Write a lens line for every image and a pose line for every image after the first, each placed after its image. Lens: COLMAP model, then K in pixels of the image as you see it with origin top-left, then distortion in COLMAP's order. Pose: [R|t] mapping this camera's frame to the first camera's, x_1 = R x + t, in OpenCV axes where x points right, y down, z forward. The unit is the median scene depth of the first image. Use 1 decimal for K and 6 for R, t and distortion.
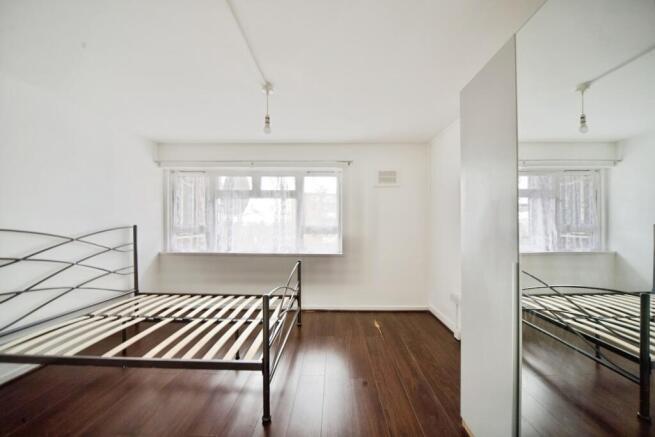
lens RADIAL K [[239.8, 0, 329.3], [0, 239.8, 222.6], [0, 0, 1]] dist [-0.001245, -0.000310]
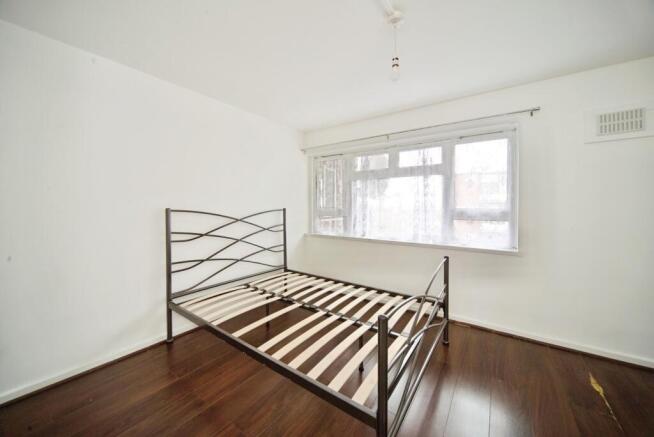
lens RADIAL K [[239.4, 0, 334.5], [0, 239.4, 209.9], [0, 0, 1]] dist [-0.001245, -0.000310]
pose [[0.836765, 0.004138, -0.547547, -0.010021], [0.002527, 0.999932, 0.011420, 0.006327], [0.547557, -0.010939, 0.836697, 0.195554]]
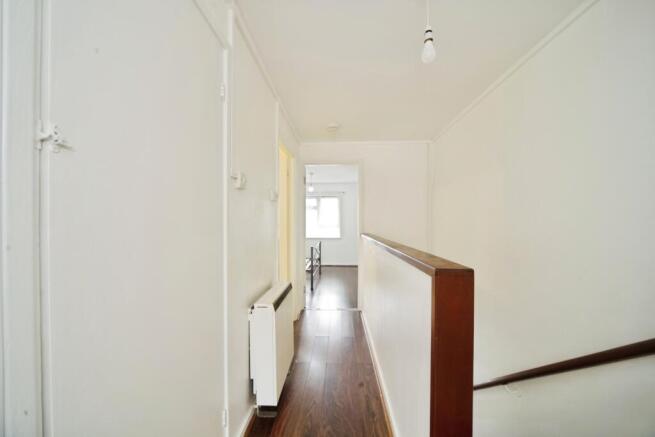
lens RADIAL K [[239.8, 0, 327.9], [0, 239.8, 220.4], [0, 0, 1]] dist [-0.001245, -0.000310]
pose [[0.999899, -0.008339, -0.011551, -0.034559], [0.008307, 0.999961, -0.002837, -0.013540], [0.011574, 0.002741, 0.999929, -1.150036]]
